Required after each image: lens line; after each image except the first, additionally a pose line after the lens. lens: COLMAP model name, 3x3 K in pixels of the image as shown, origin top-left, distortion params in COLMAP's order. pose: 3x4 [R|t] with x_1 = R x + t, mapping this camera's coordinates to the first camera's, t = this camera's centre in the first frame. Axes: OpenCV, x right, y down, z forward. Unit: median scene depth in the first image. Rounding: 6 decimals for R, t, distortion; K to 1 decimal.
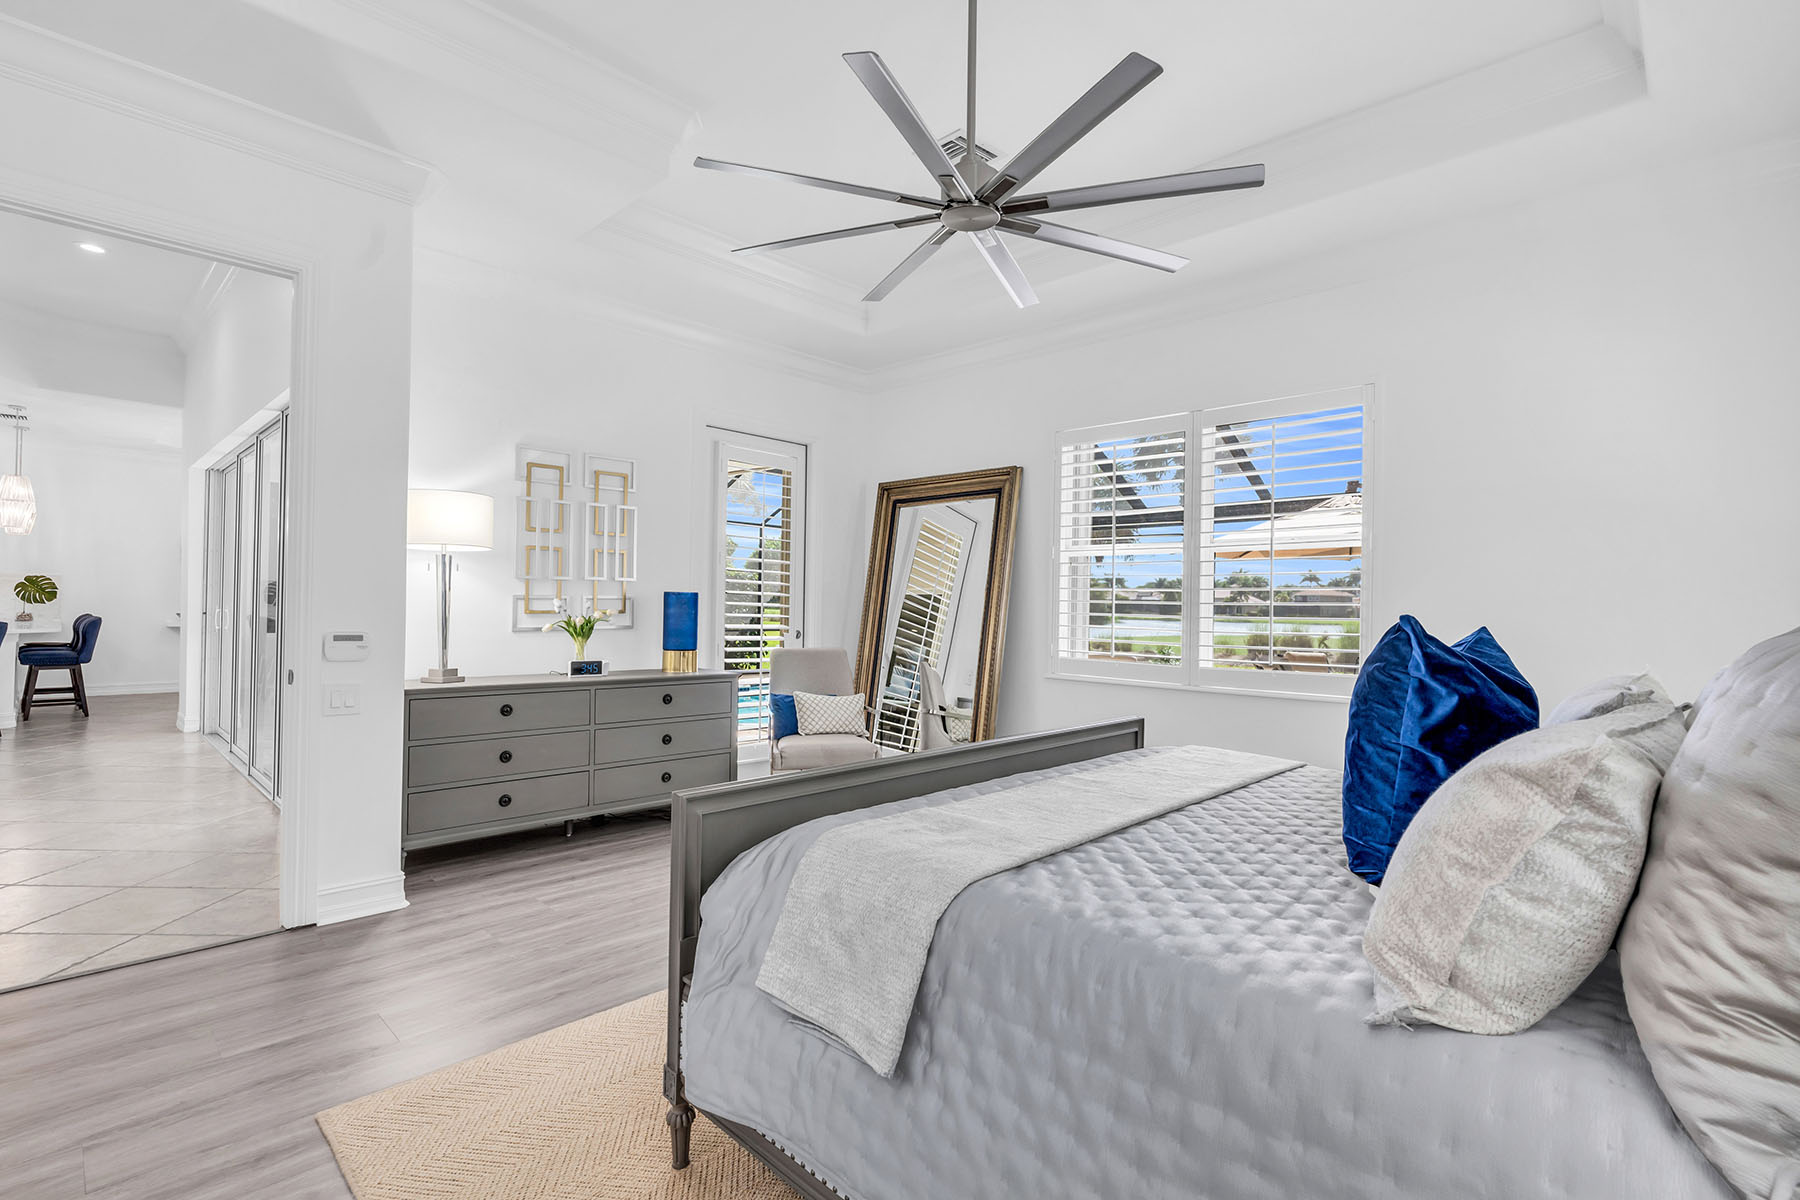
lens RADIAL K [[804.0, 0, 901.9], [0, 804.0, 604.7], [0, 0, 1]] dist [-0.003845, 0.001900]
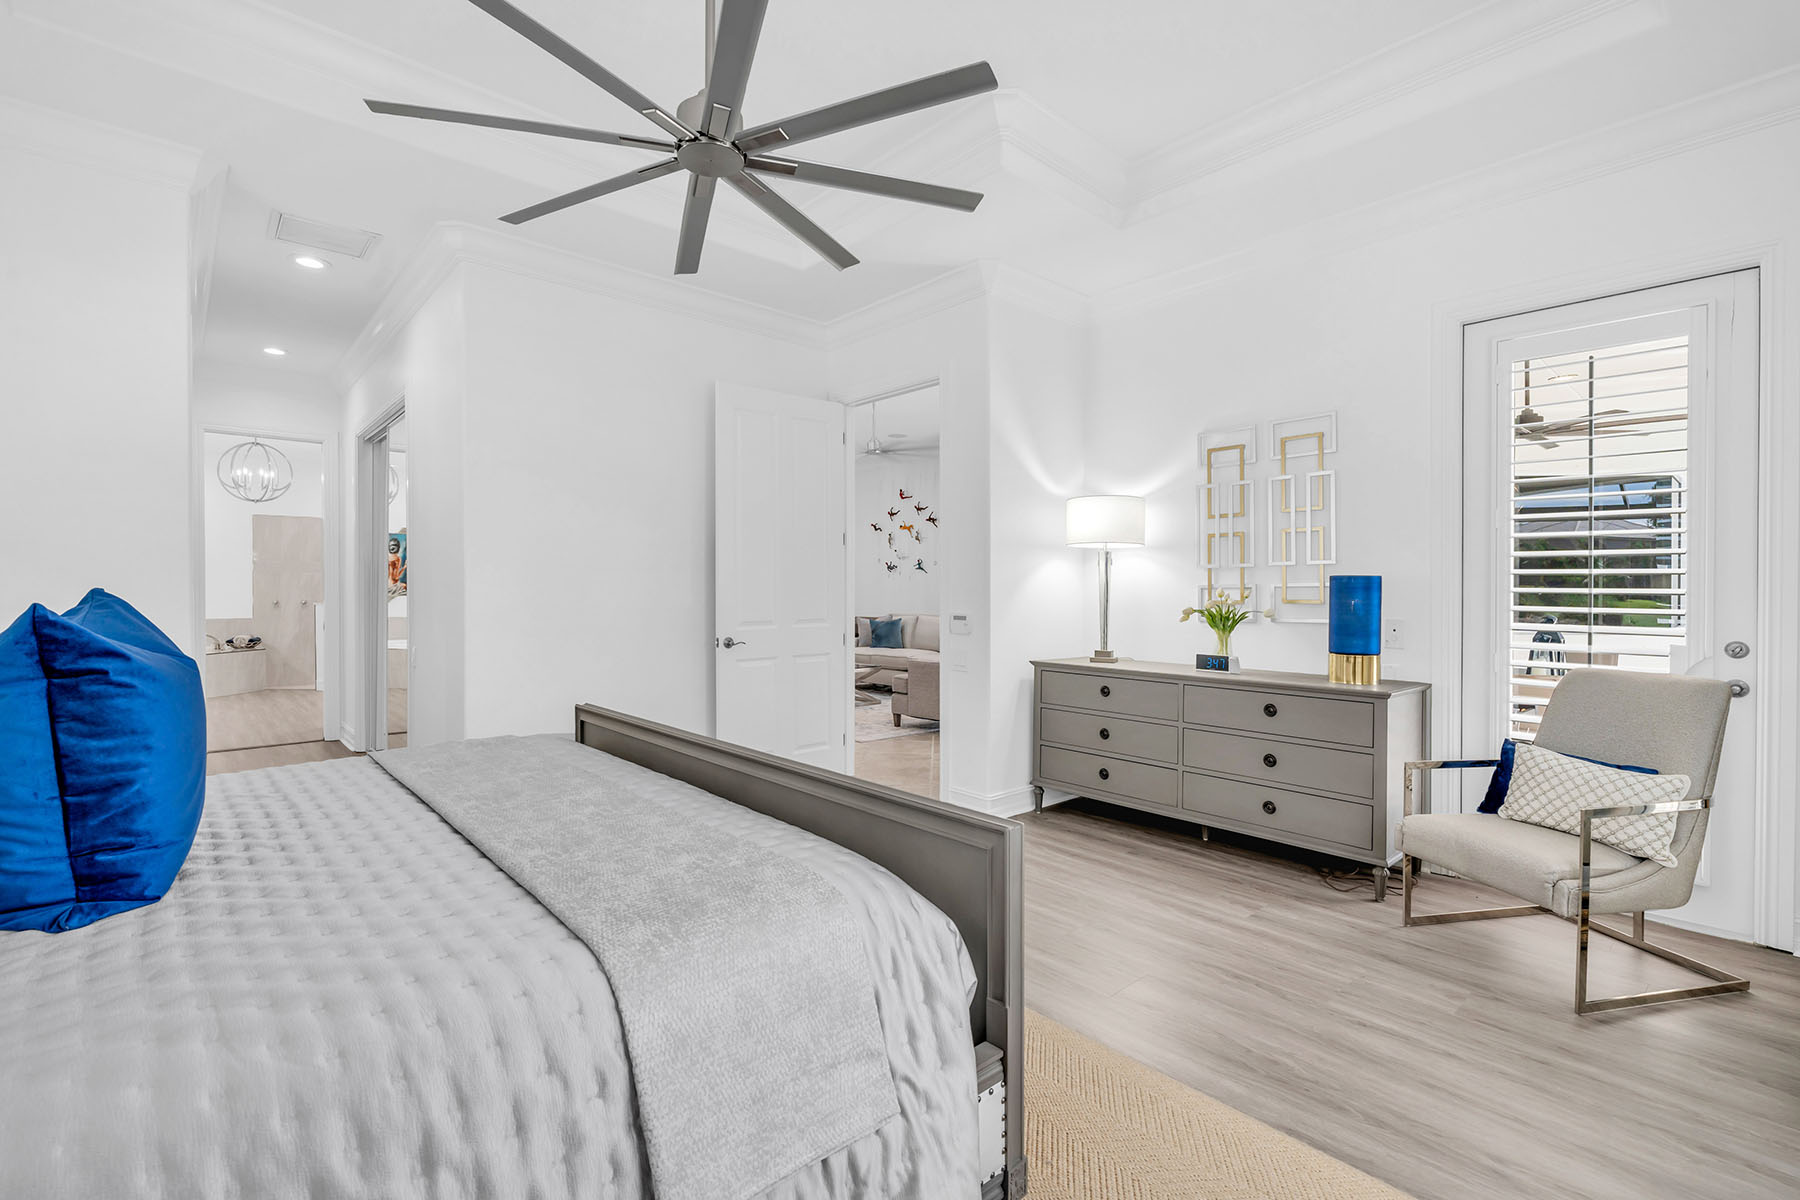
lens RADIAL K [[804.0, 0, 904.8], [0, 804.0, 599.6], [0, 0, 1]] dist [-0.003845, 0.001900]
pose [[-0.036229, -0.006169, -0.999324, 0.524113], [-0.001590, 0.999980, -0.006116, 0.012618], [0.999342, 0.001367, -0.036238, 0.666419]]
